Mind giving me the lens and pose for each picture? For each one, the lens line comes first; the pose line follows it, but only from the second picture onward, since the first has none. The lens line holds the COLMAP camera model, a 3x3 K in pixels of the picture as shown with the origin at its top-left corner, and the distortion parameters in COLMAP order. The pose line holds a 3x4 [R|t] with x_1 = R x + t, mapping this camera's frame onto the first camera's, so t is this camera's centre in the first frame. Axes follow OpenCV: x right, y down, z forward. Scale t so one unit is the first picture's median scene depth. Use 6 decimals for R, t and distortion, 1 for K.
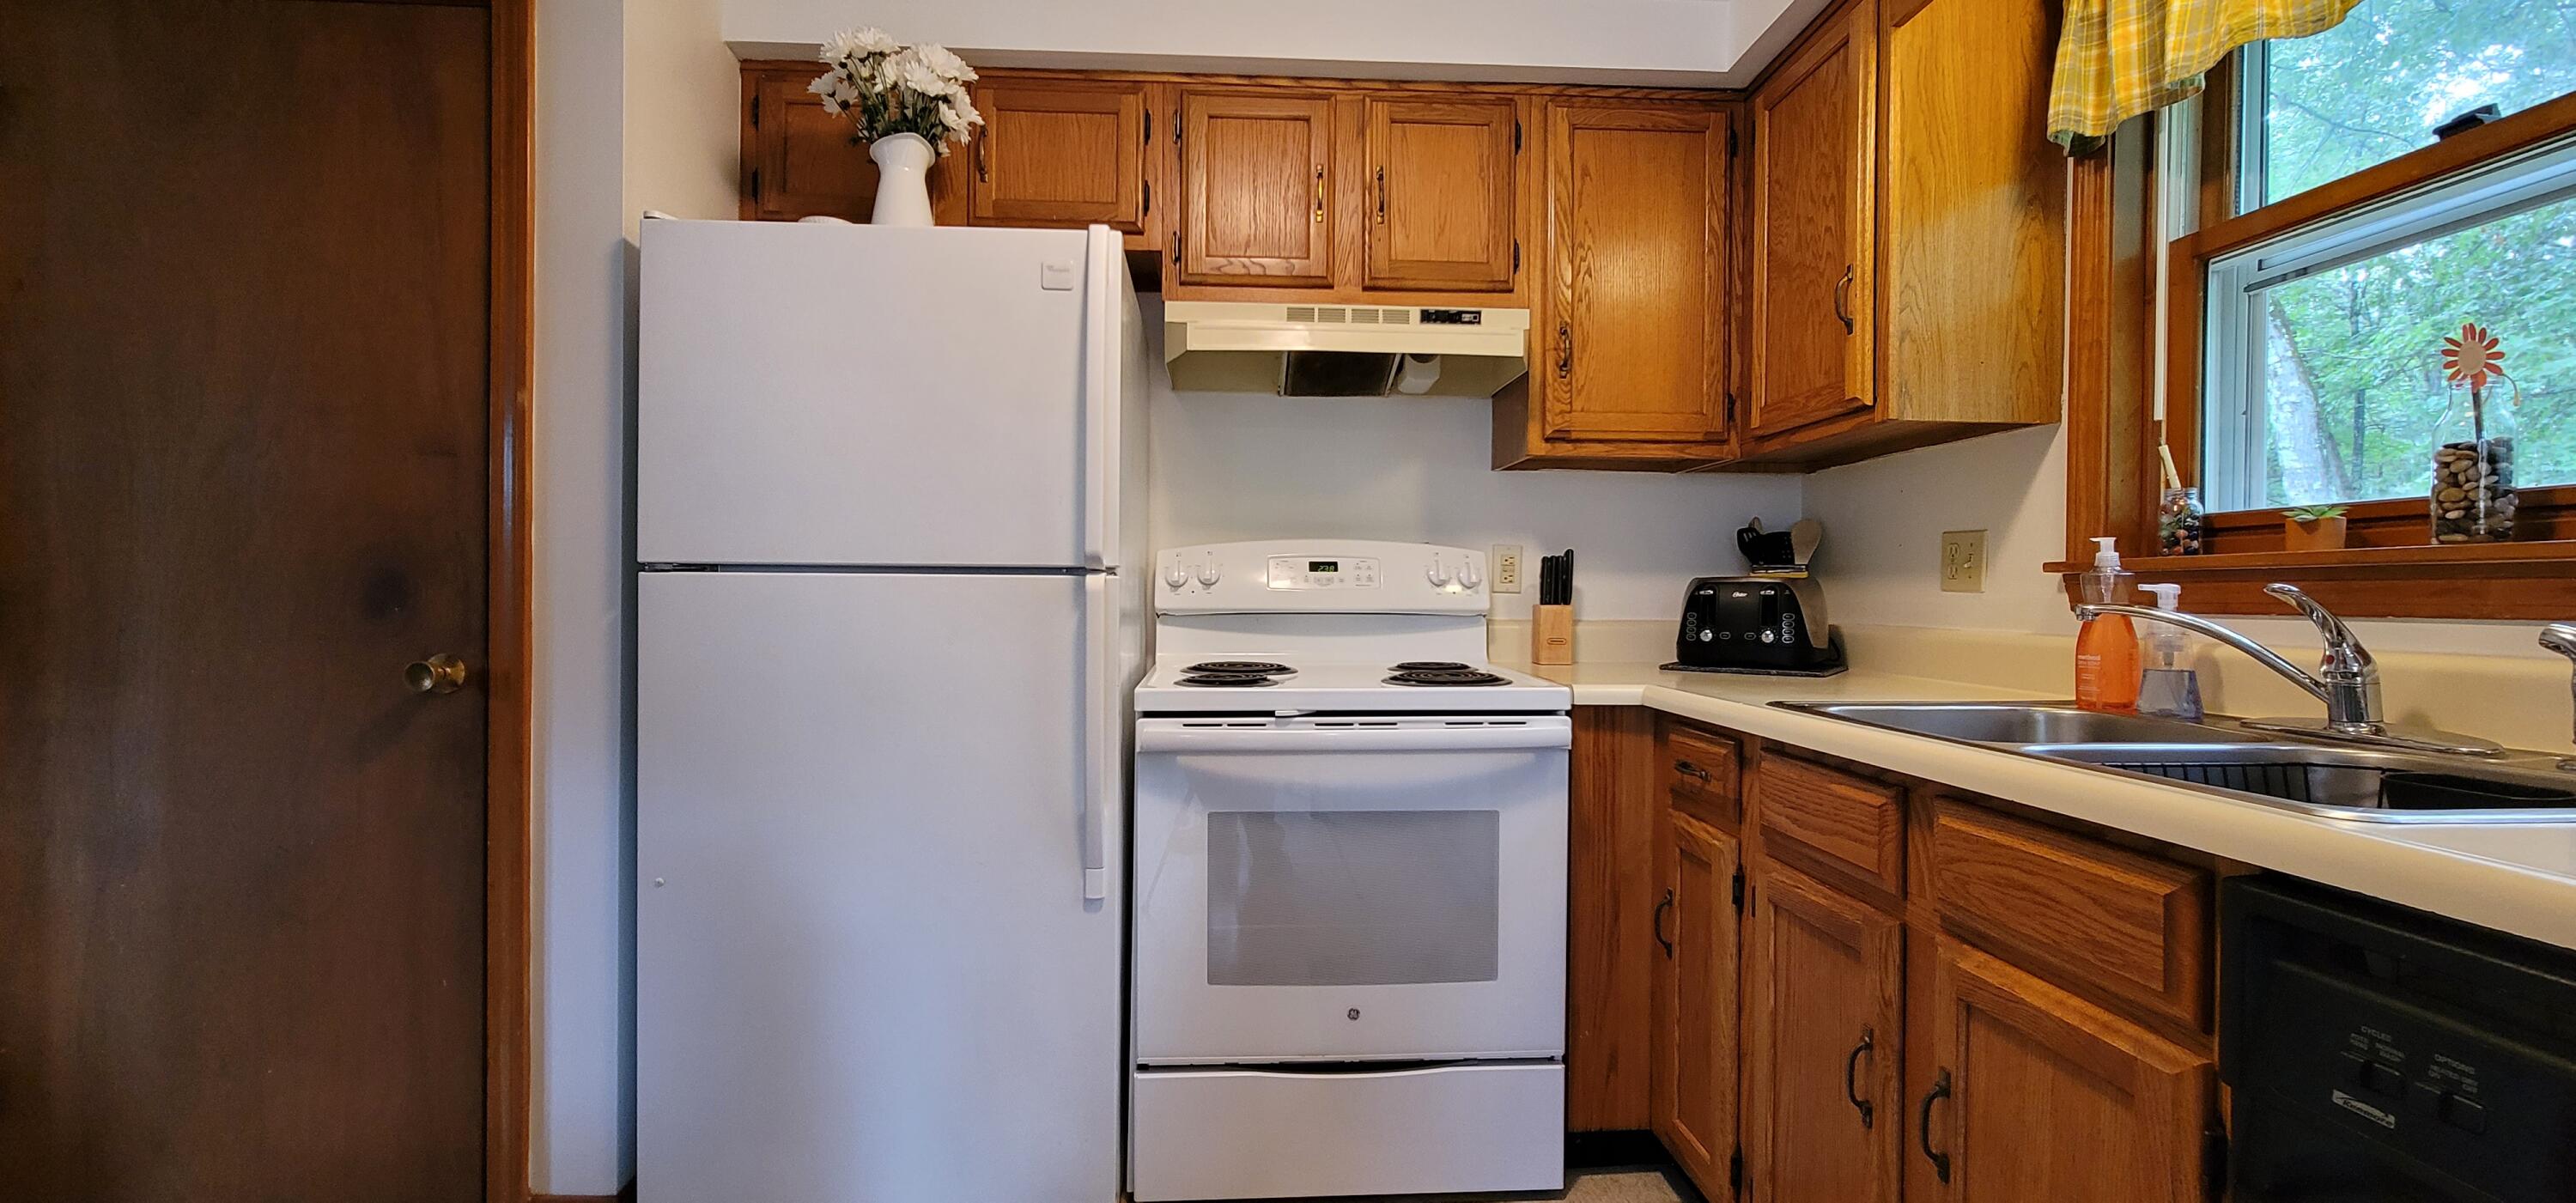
lens RADIAL K [[1050.2, 0, 1281.2], [0, 1050.2, 603.3], [0, 0, 1]] dist [-0.003925, 0.000120]
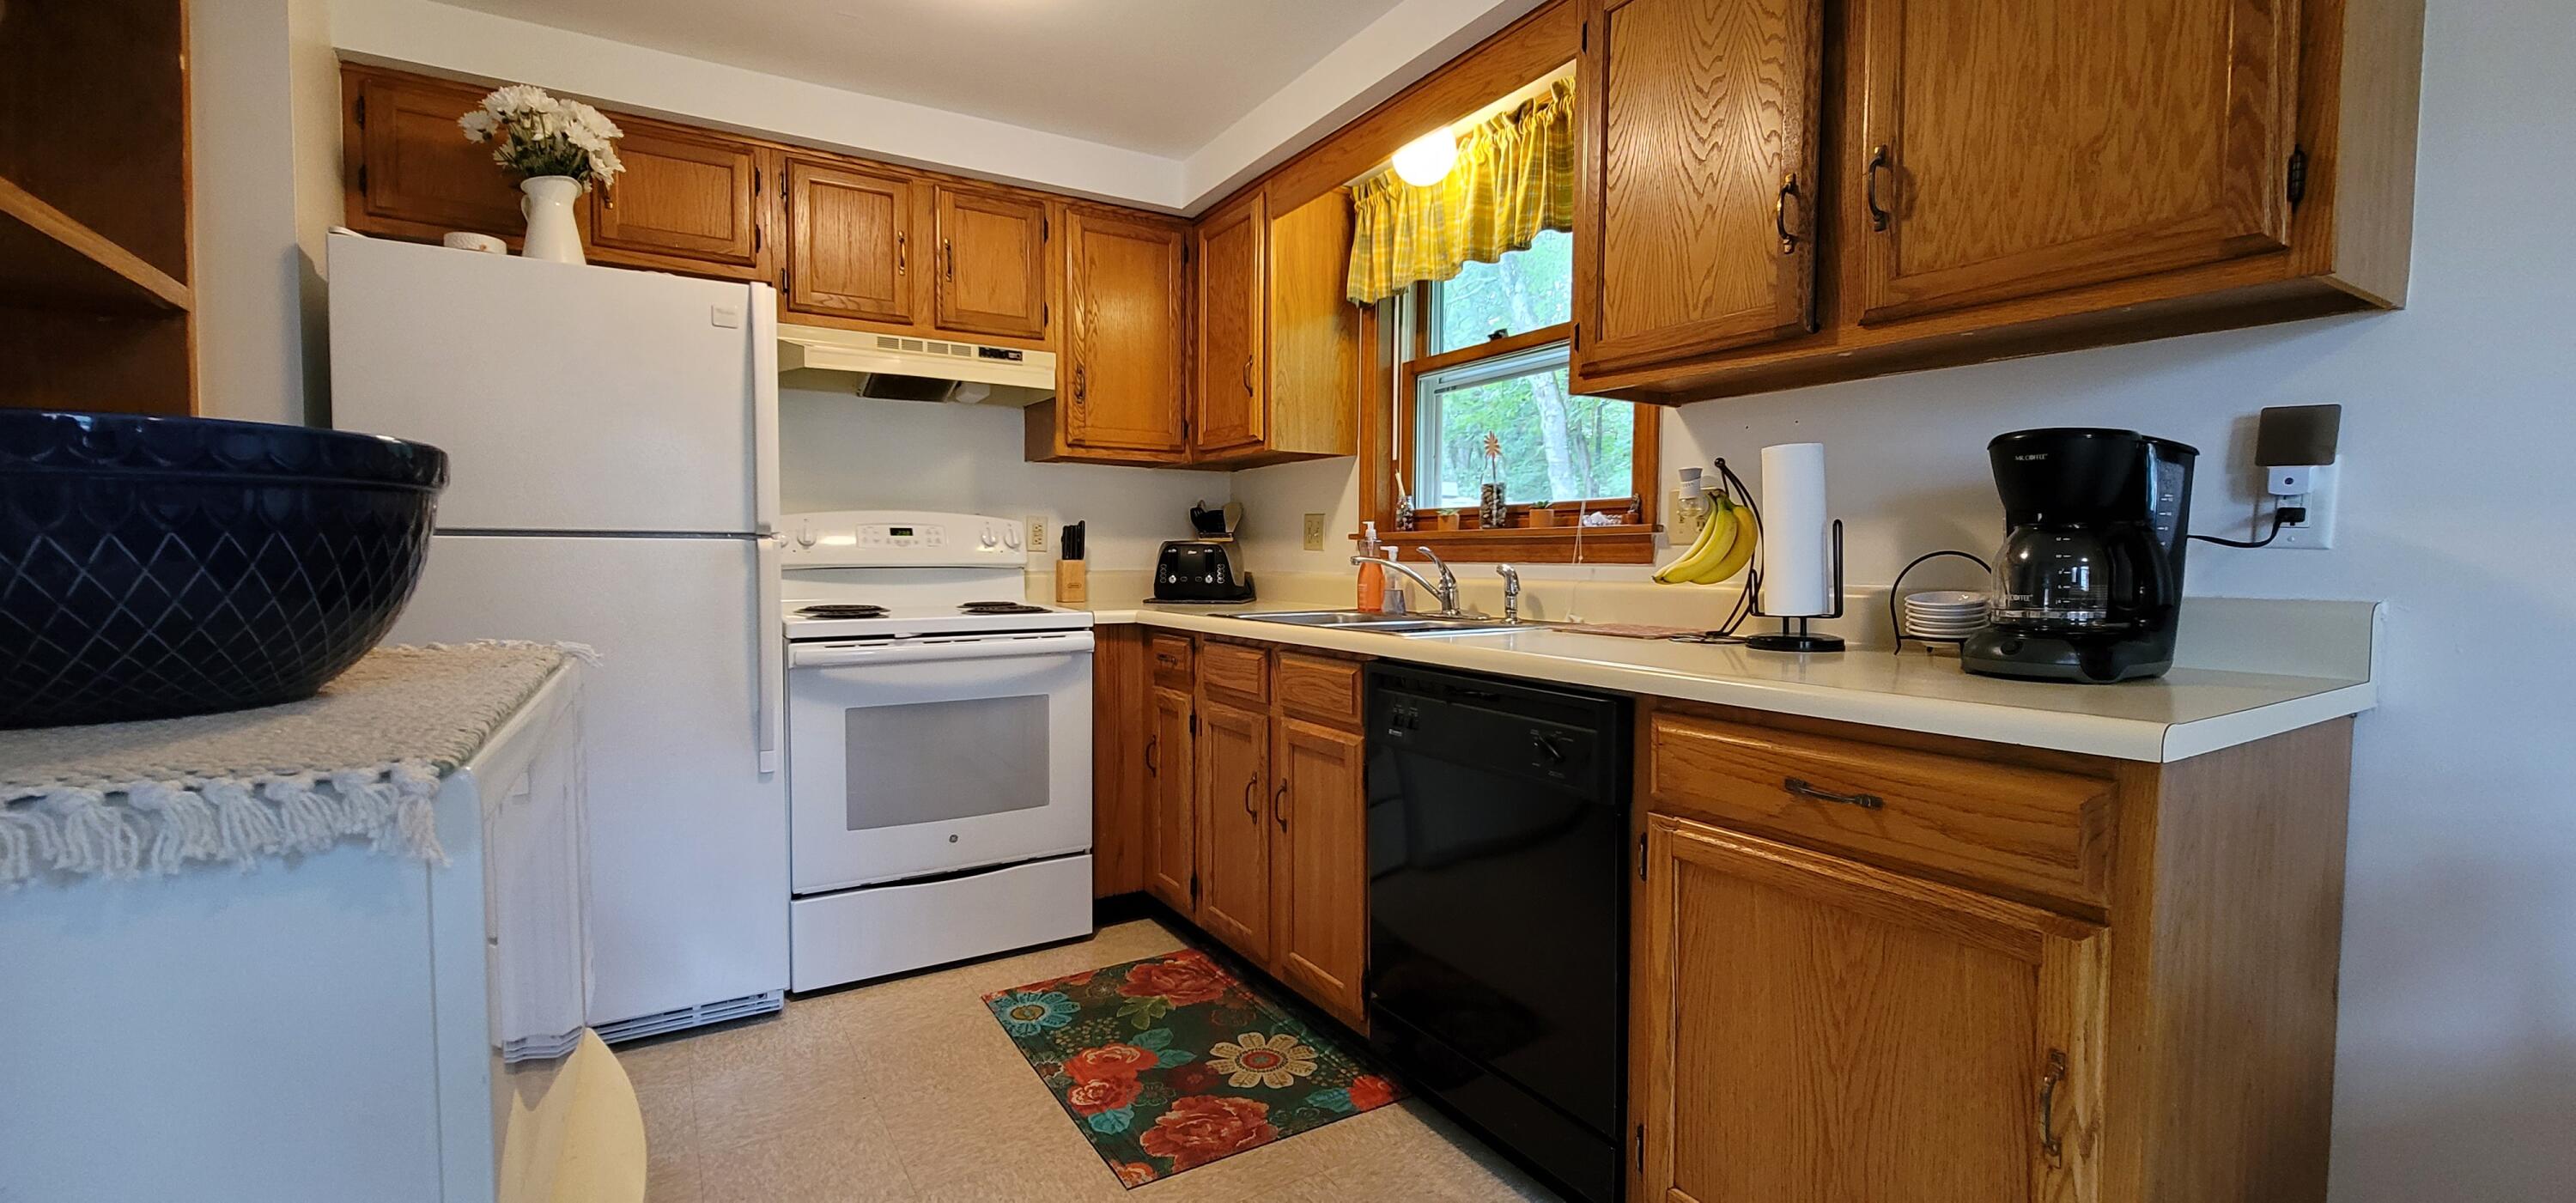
lens RADIAL K [[1050.2, 0, 1281.2], [0, 1050.2, 603.3], [0, 0, 1]] dist [-0.003925, 0.000120]
pose [[0.879789, -0.024749, 0.474721, -0.215728], [0.005856, 0.999132, 0.041237, 0.004352], [-0.475329, -0.033500, 0.879170, -0.497724]]
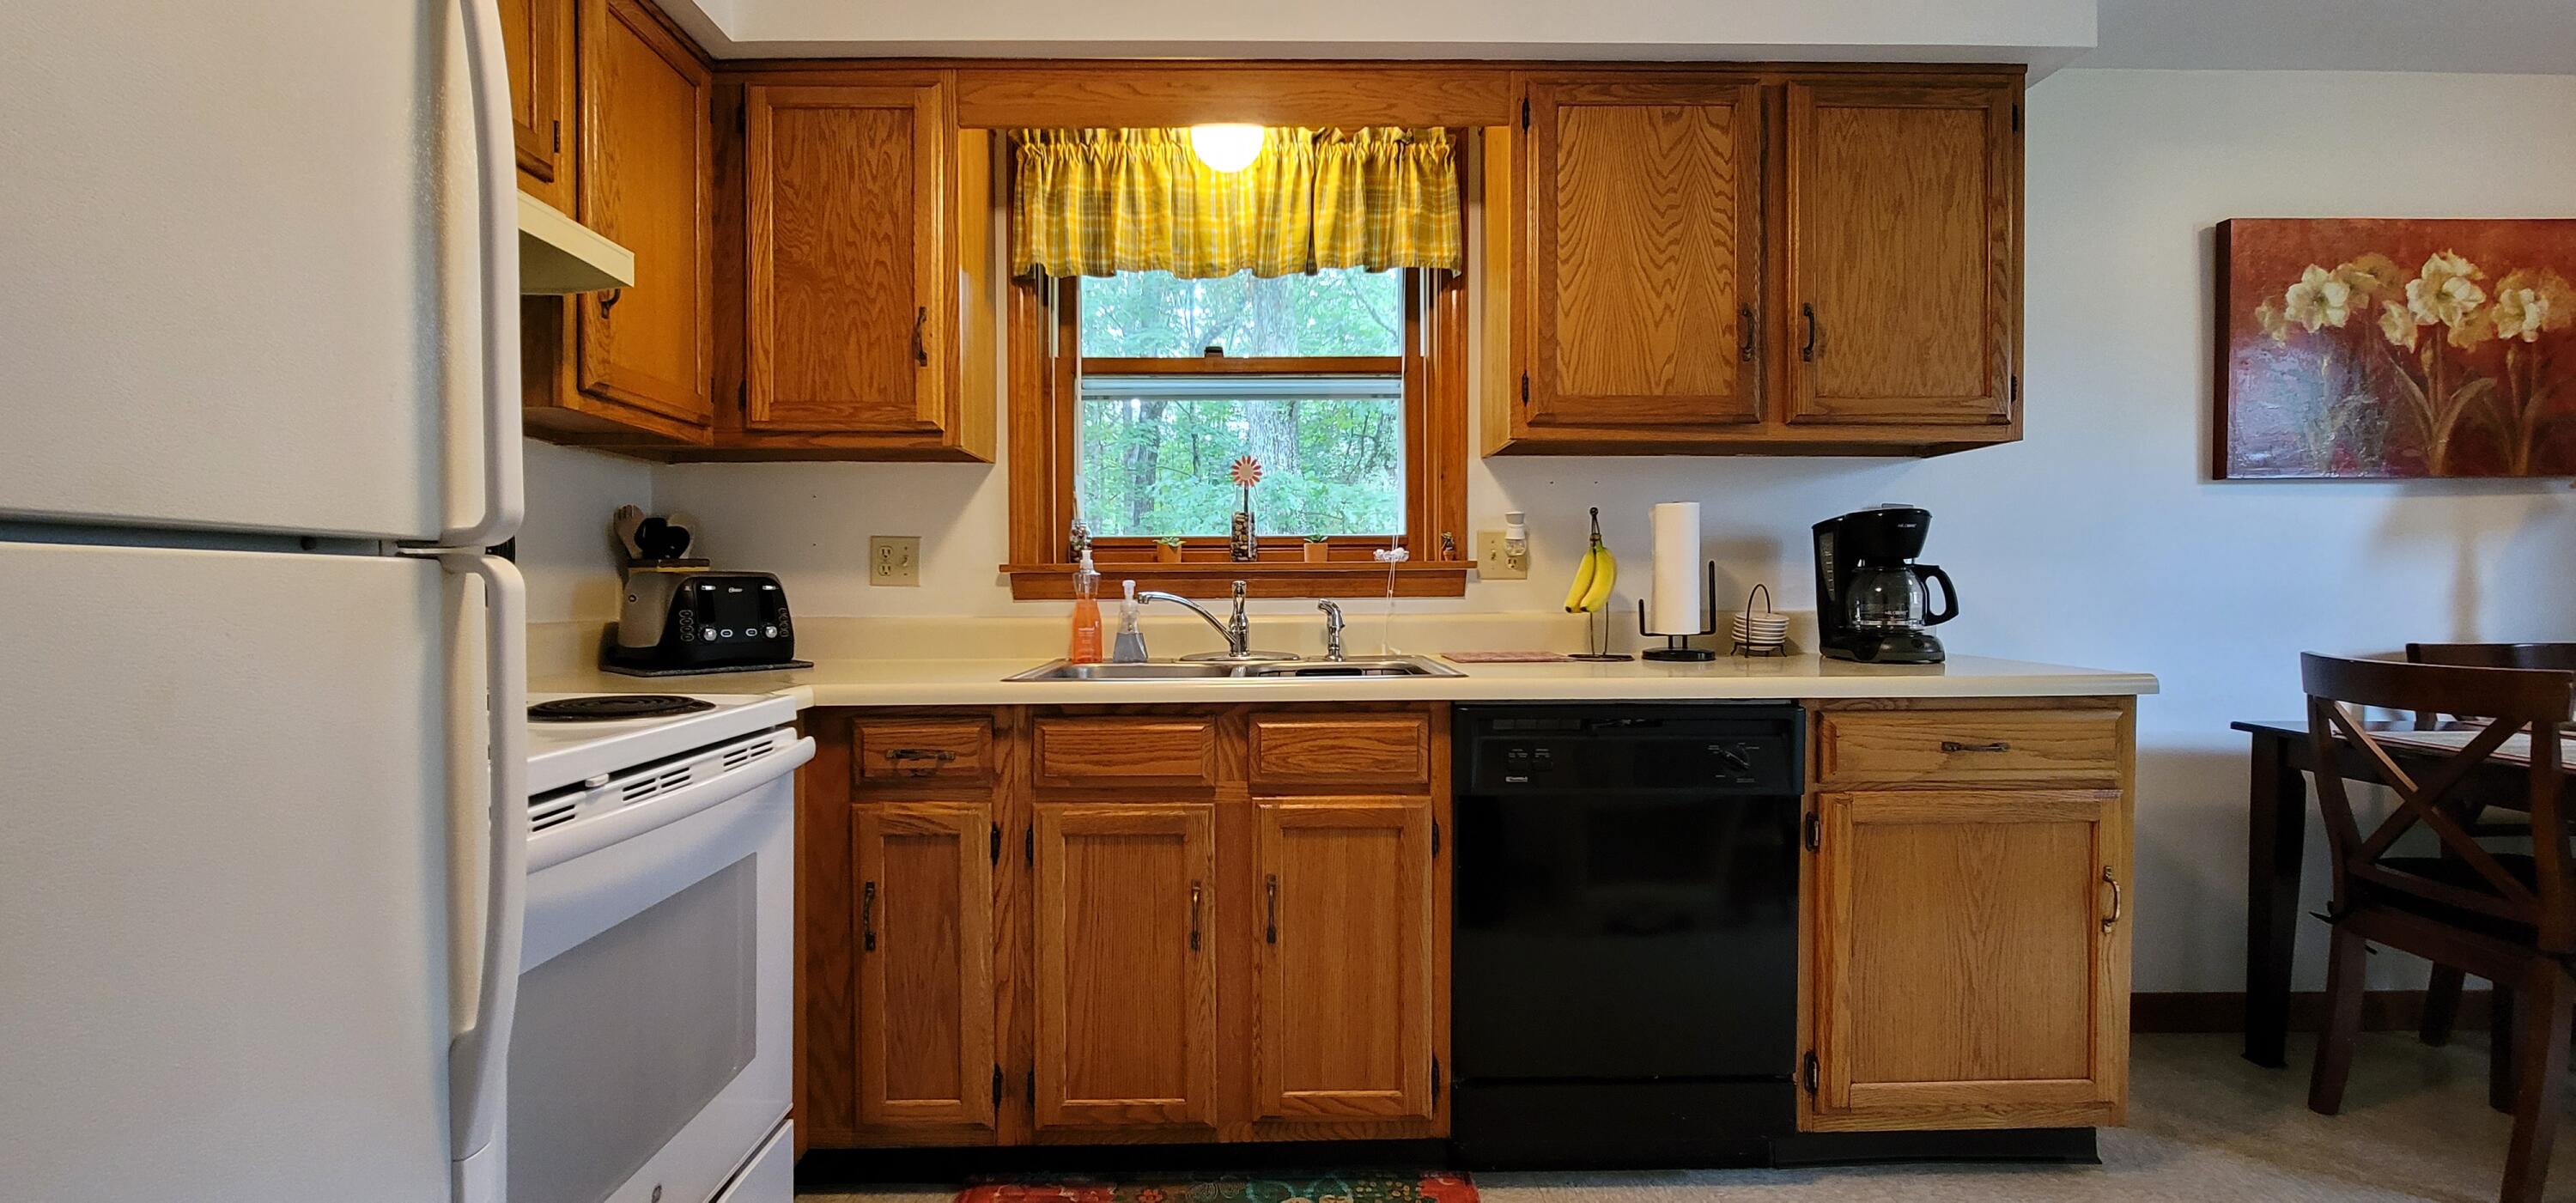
lens RADIAL K [[1050.2, 0, 1281.2], [0, 1050.2, 603.3], [0, 0, 1]] dist [-0.003925, 0.000120]
pose [[0.031197, -0.020528, 0.999302, -0.605141], [0.013949, 0.999701, 0.020101, -0.009963], [-0.999416, 0.013313, 0.031474, 0.555622]]
